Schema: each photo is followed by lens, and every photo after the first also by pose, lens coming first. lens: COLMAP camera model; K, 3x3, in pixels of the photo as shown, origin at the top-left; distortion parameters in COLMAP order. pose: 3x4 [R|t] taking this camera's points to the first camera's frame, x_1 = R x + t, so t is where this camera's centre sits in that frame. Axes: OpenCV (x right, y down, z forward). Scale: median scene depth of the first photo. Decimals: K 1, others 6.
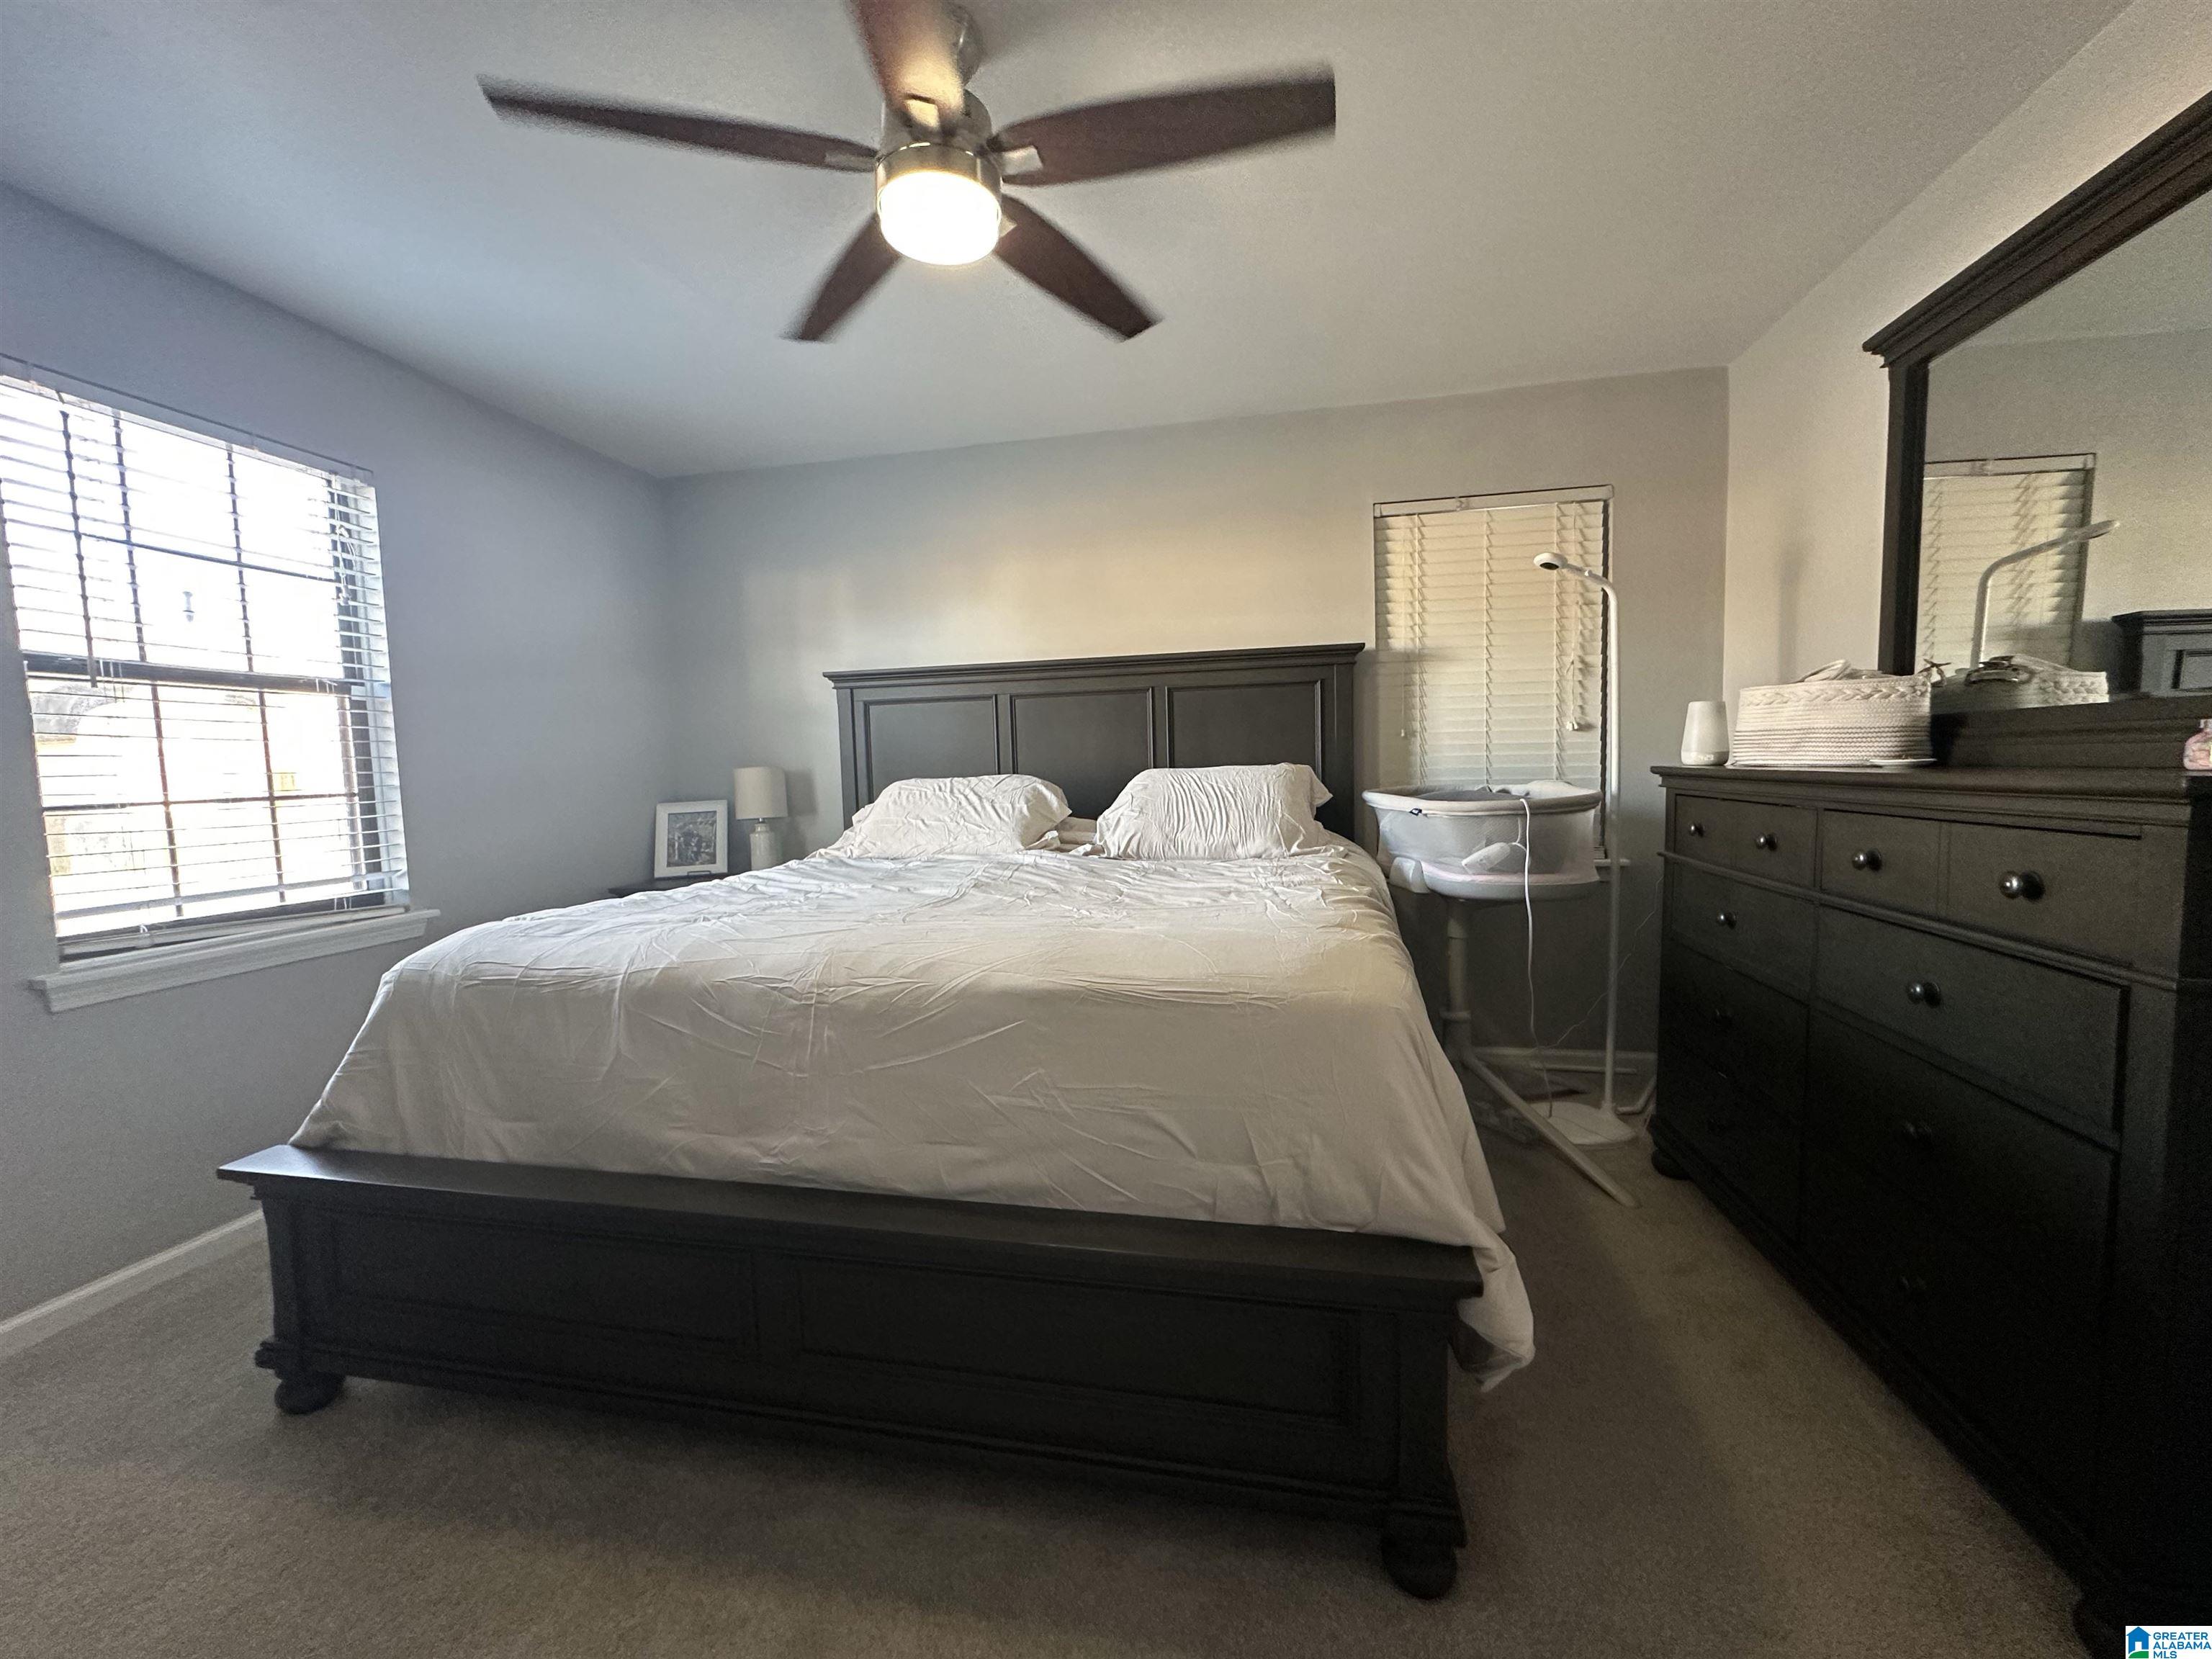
lens RADIAL K [[889.1, 0, 1106.0], [0, 889.1, 829.5], [0, 0, 1]] dist [-0.004761, -0.000103]
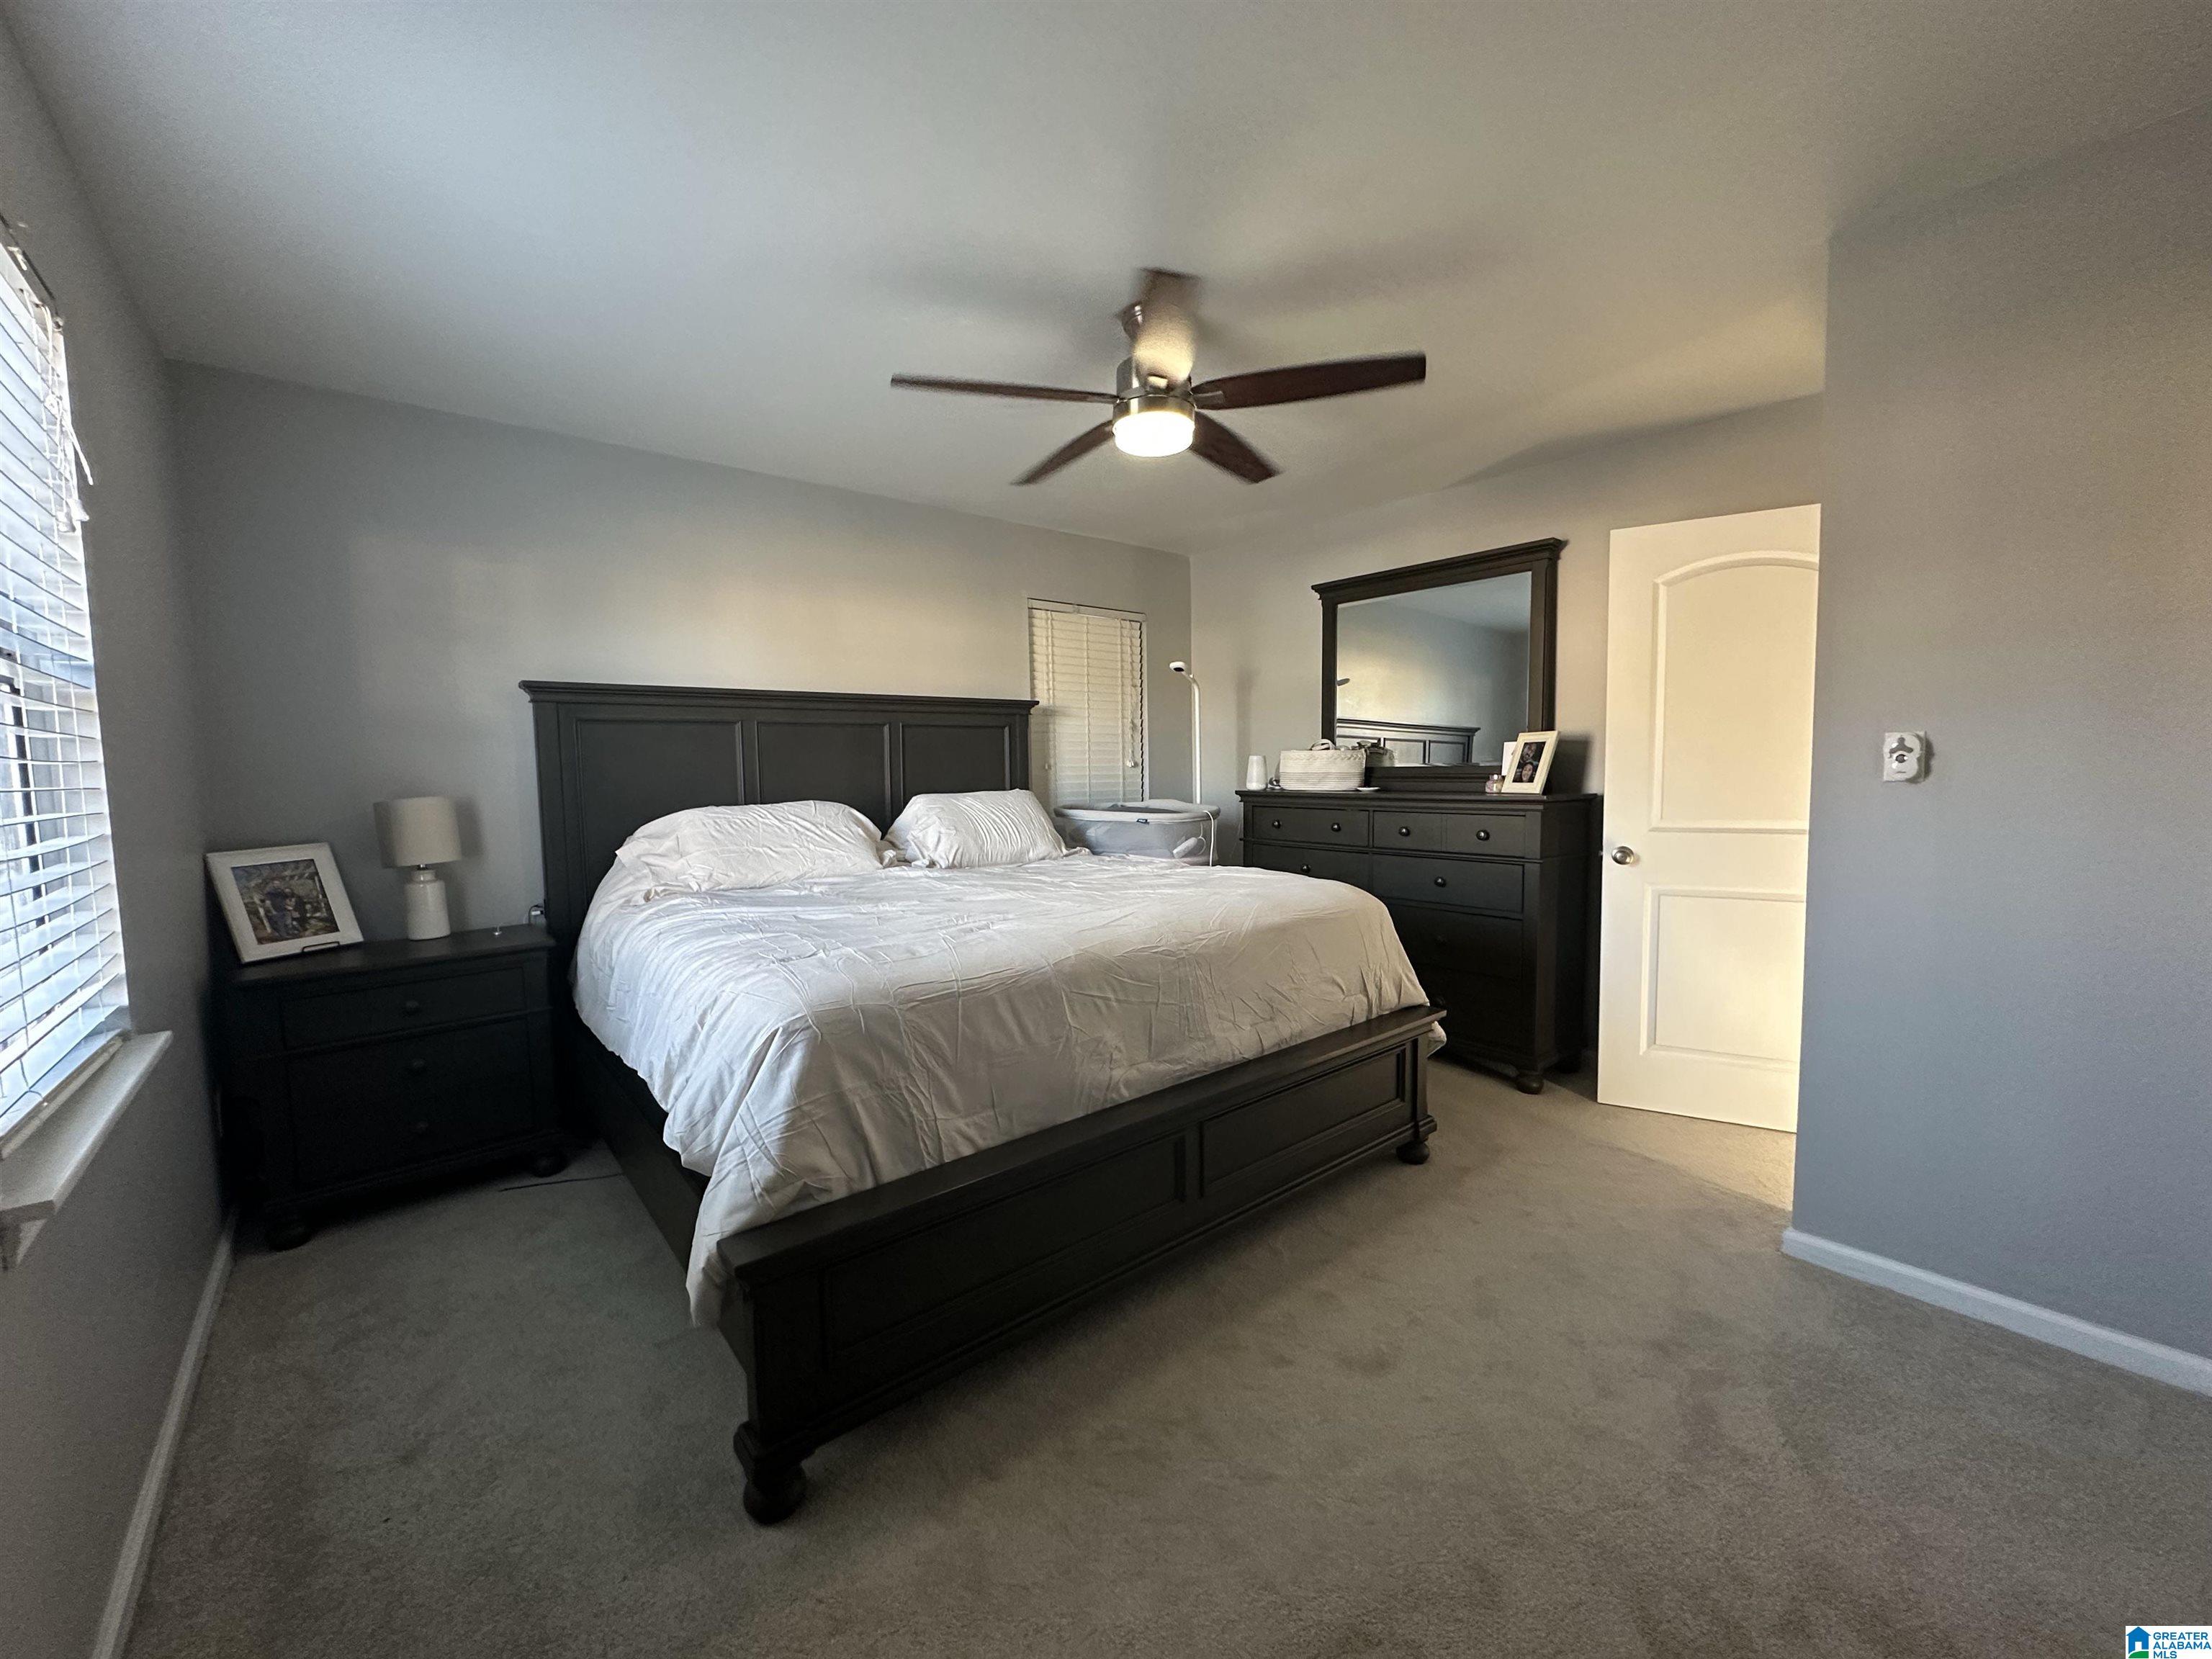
lens RADIAL K [[889.1, 0, 1106.0], [0, 889.1, 829.5], [0, 0, 1]] dist [-0.004761, -0.000103]
pose [[0.619205, -0.040939, 0.784161, -0.793692], [0.056722, 0.998363, 0.007333, -0.017908], [-0.783178, 0.039939, 0.620514, 0.084899]]
